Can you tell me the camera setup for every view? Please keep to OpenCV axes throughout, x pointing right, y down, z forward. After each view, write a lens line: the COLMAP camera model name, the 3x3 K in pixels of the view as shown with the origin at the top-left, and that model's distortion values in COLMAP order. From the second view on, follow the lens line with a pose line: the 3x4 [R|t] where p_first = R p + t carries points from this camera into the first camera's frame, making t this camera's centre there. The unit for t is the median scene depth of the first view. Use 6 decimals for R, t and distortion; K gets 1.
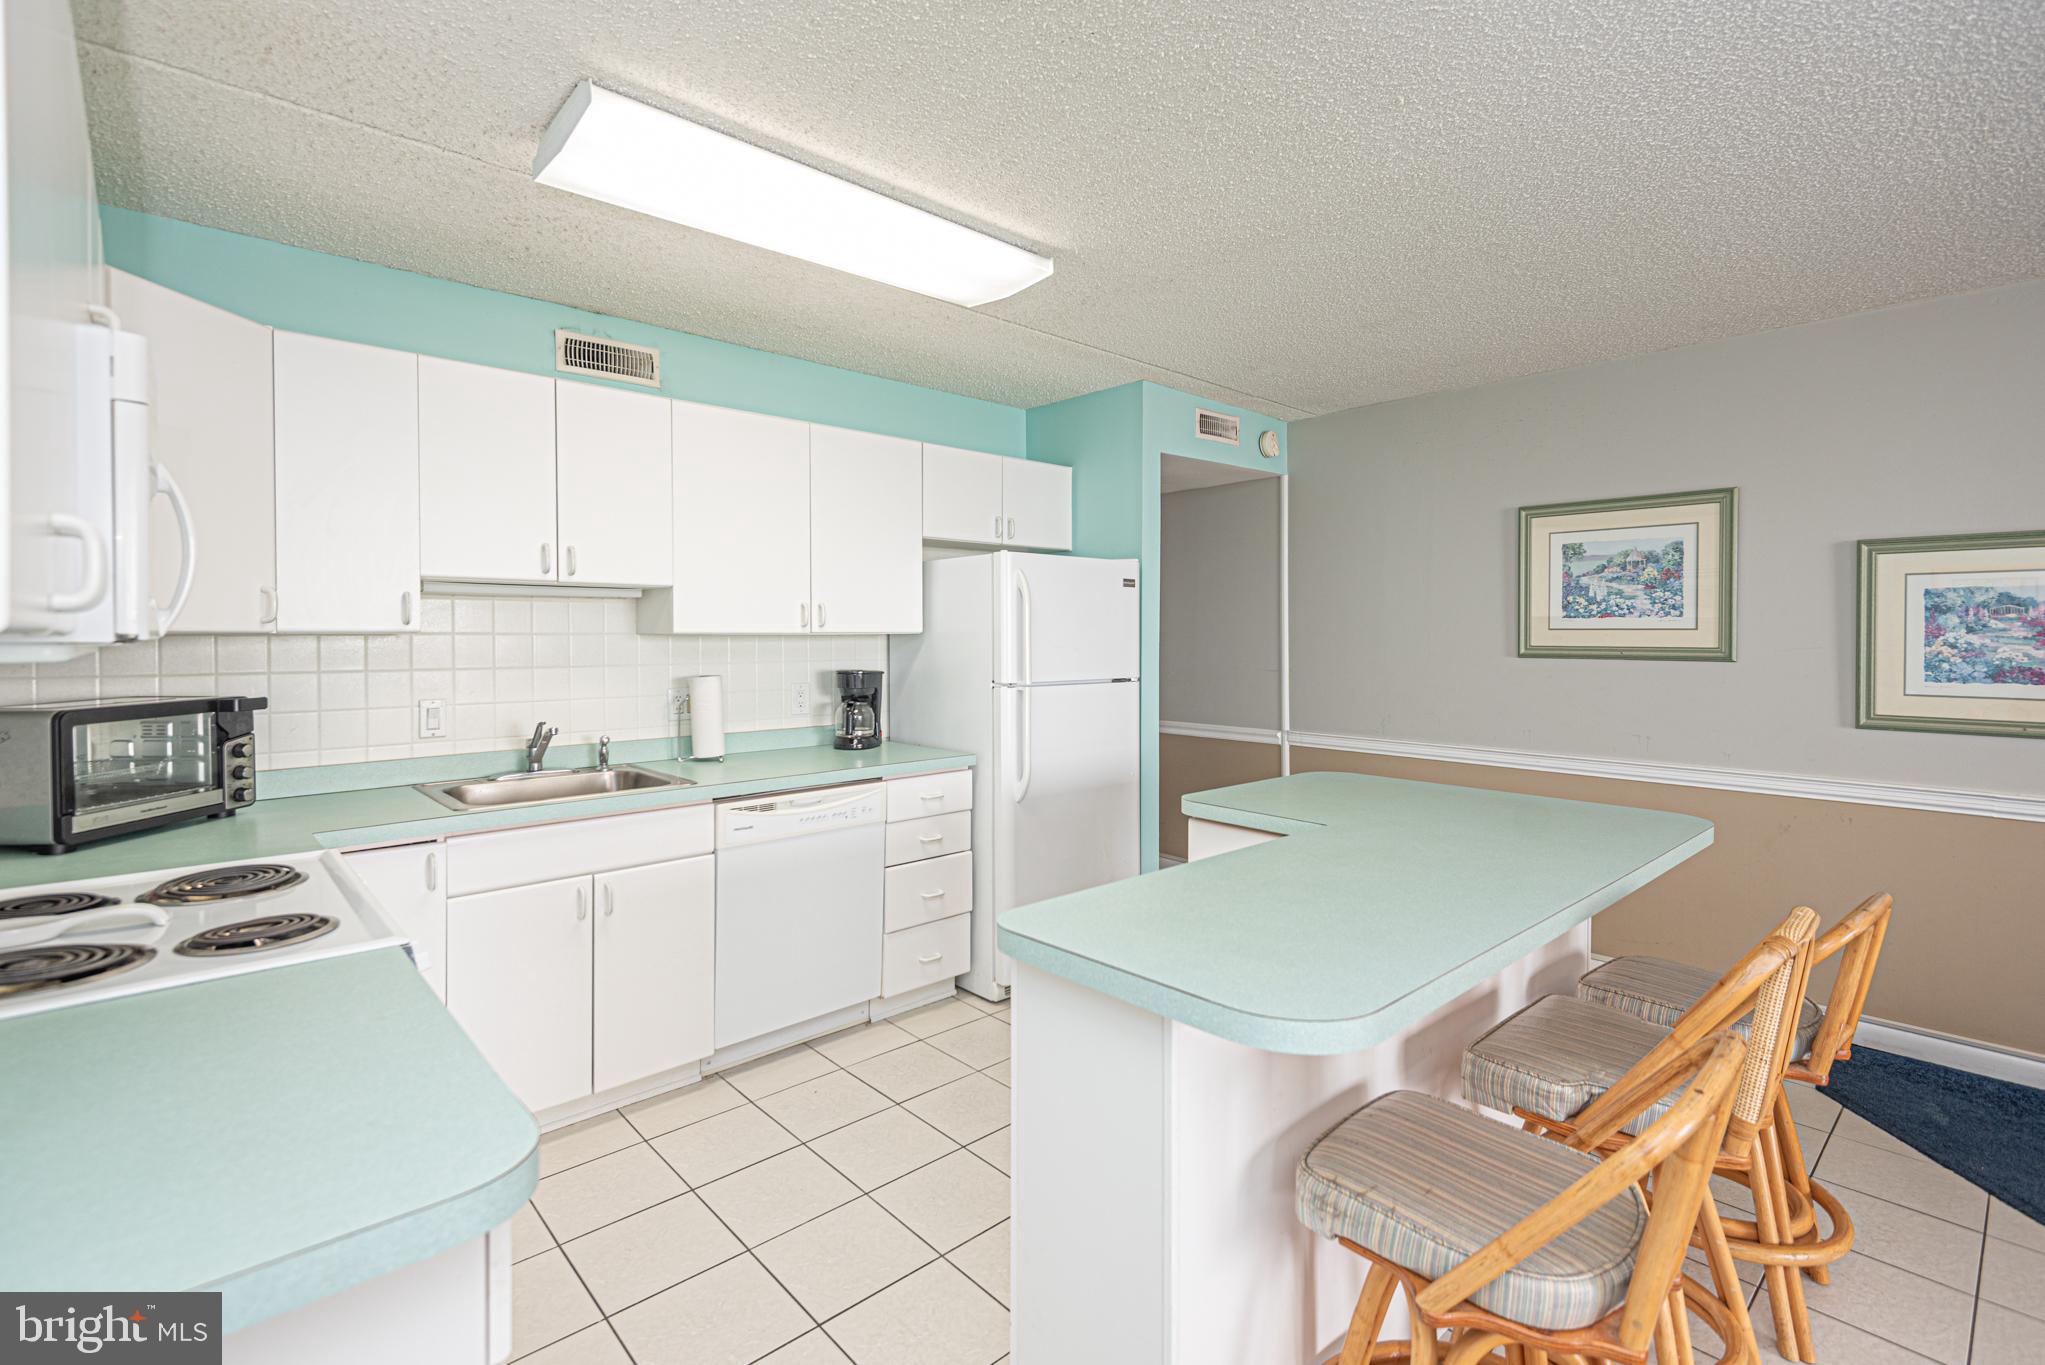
lens RADIAL K [[934.4, 0, 1040.2], [0, 934.4, 645.5], [0, 0, 1]] dist [0.023912, -0.006711]
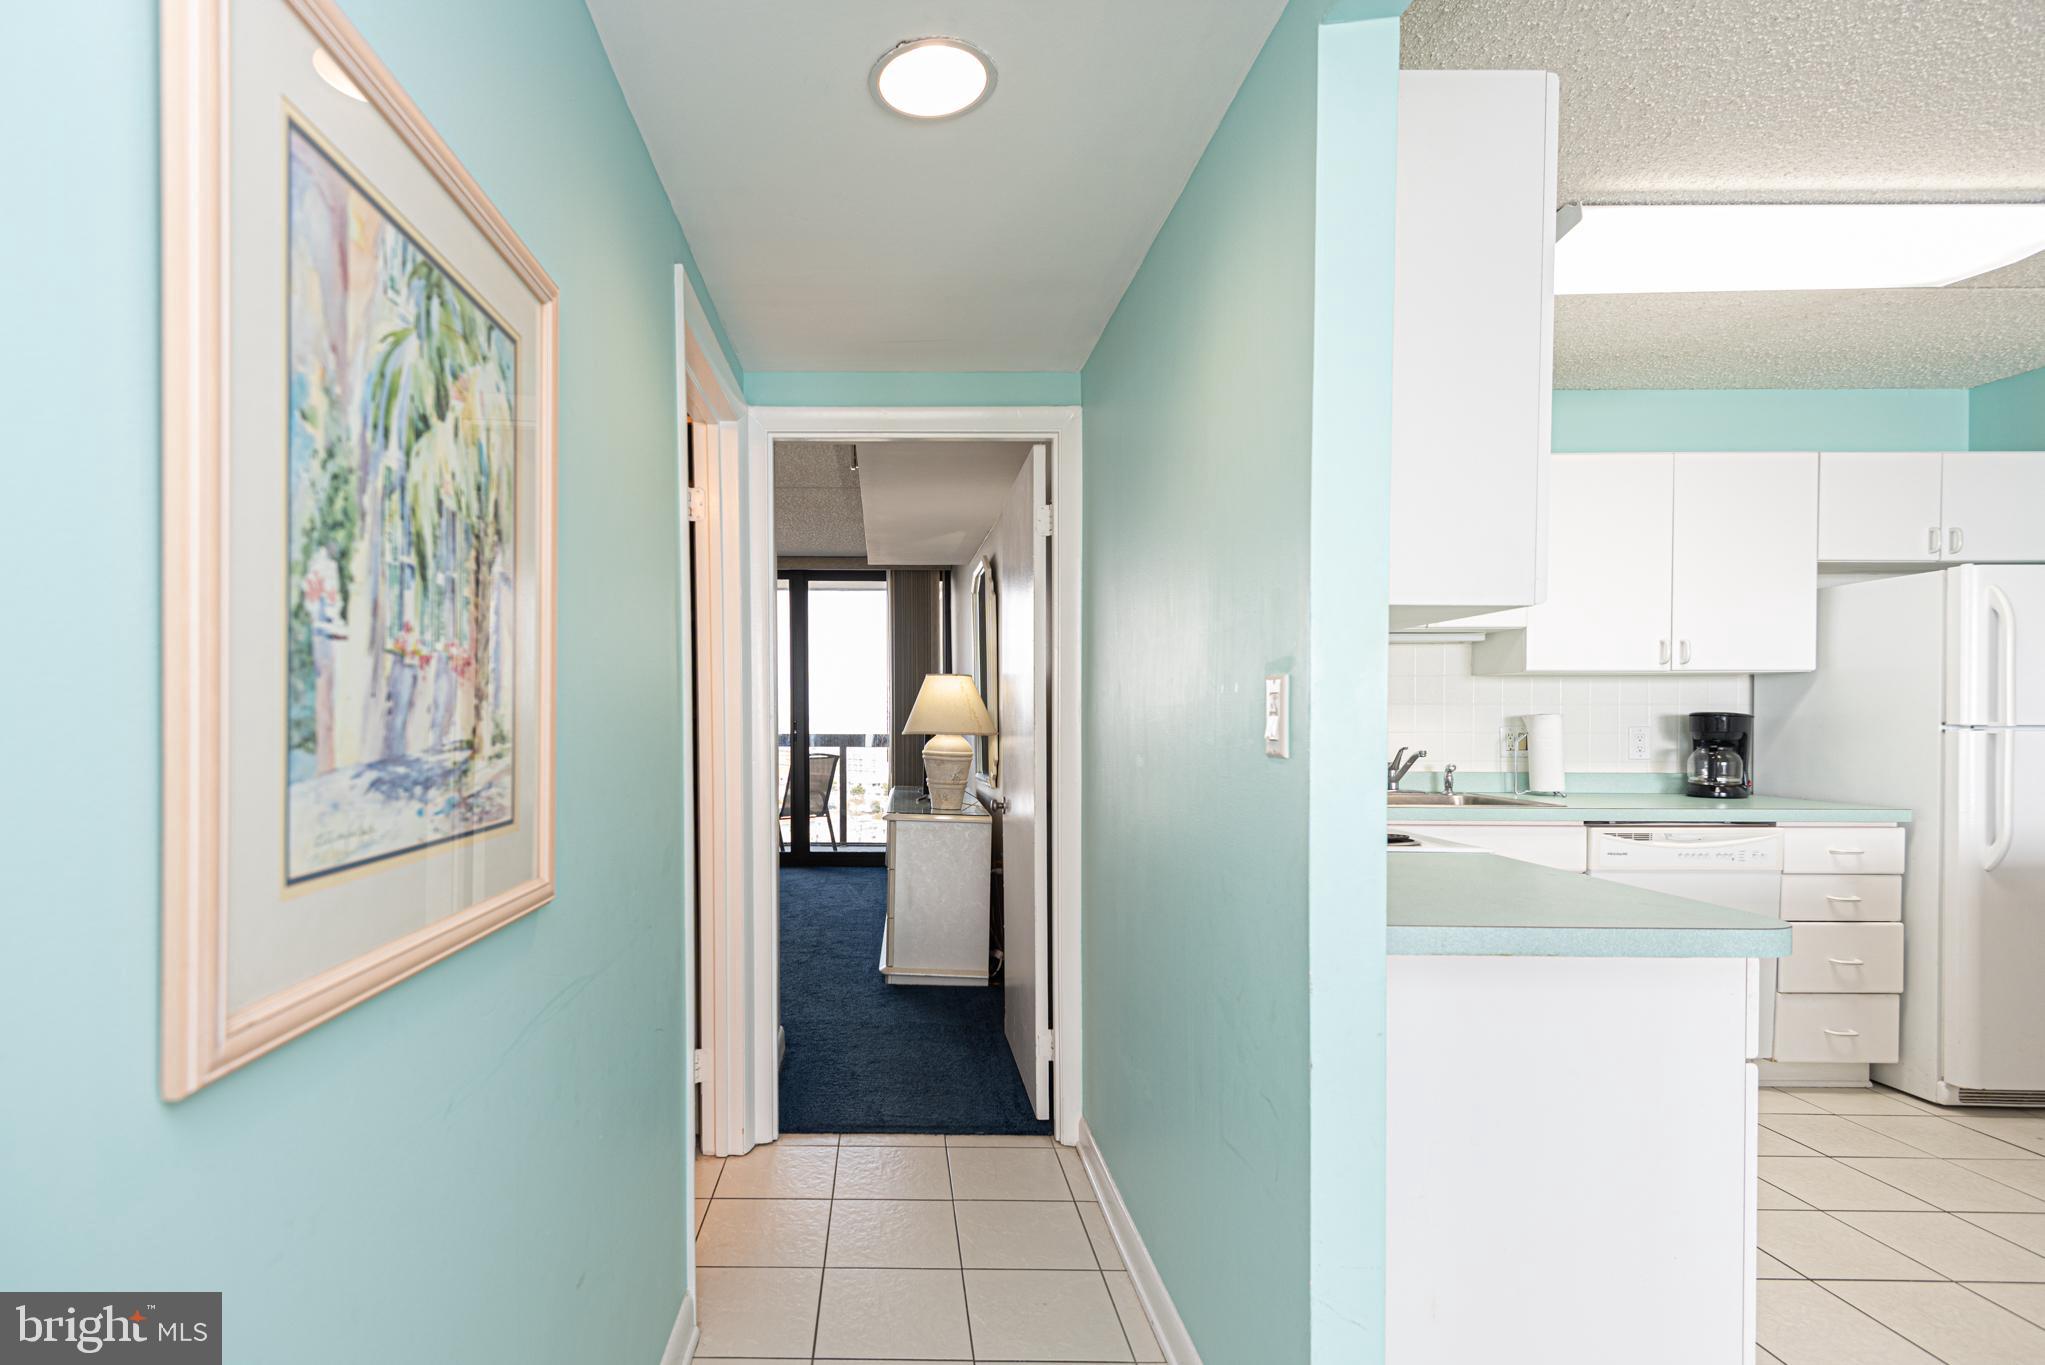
lens RADIAL K [[961.6, 0, 857.8], [0, 961.6, 728.0], [0, 0, 1]] dist [-0.011029, -0.002060]
pose [[0.691328, 0.008897, -0.722486, -0.113610], [-0.010162, 0.999945, 0.002590, 0.051675], [0.722470, 0.005552, 0.691380, -0.284678]]
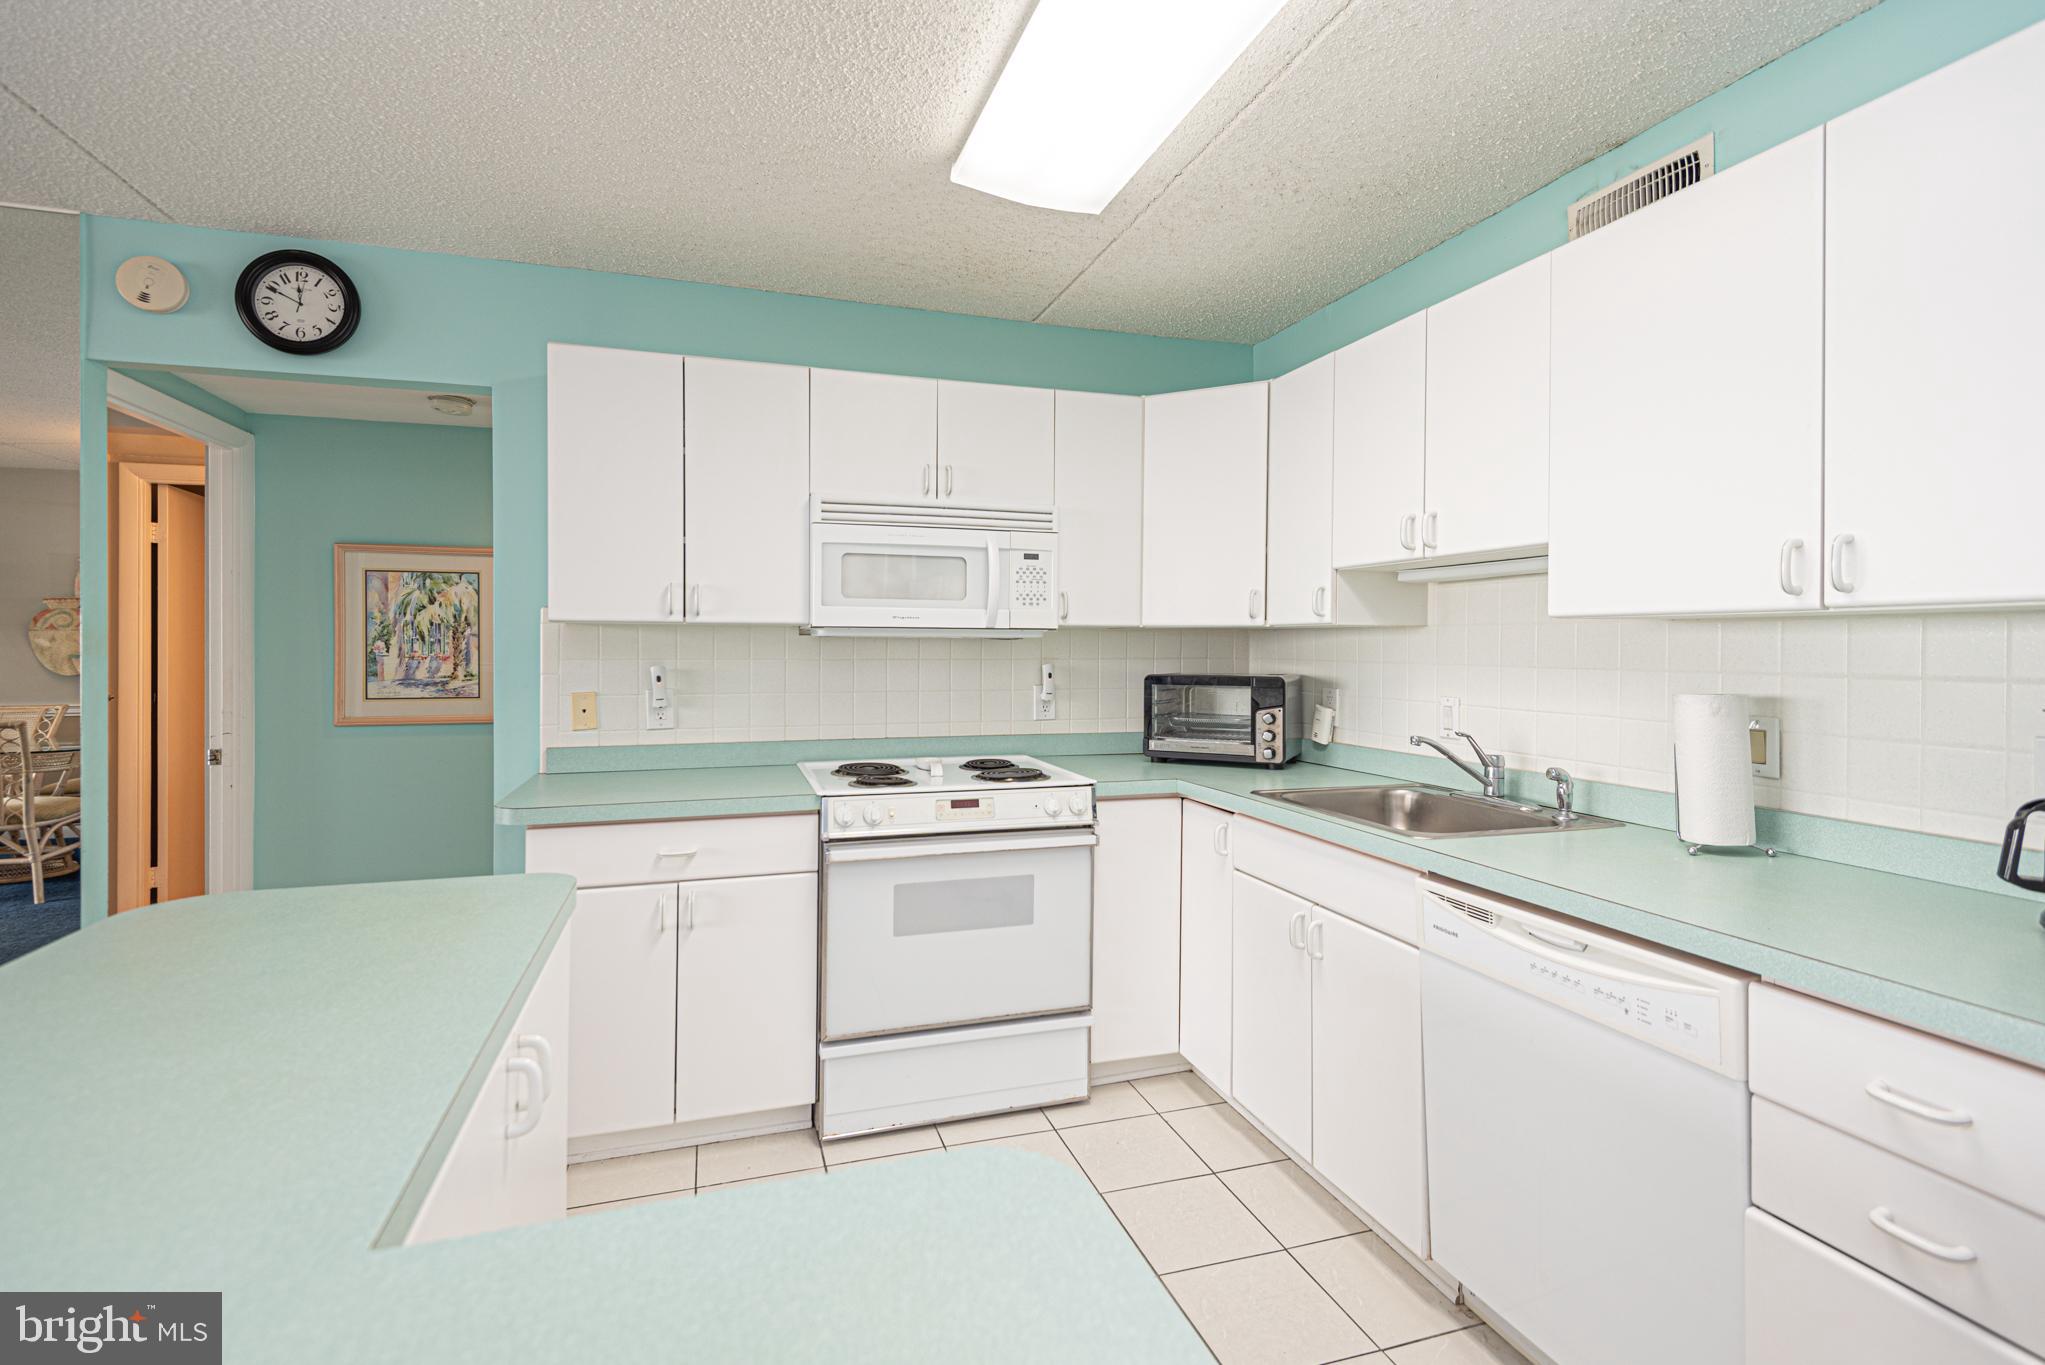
lens RADIAL K [[934.4, 0, 1016.0], [0, 934.4, 640.7], [0, 0, 1]] dist [0.023912, -0.006711]
pose [[-0.435432, -0.006477, -0.900198, 0.306168], [-0.015047, 0.999887, 0.000084, 0.007637], [0.900096, 0.013582, -0.435481, 0.850663]]
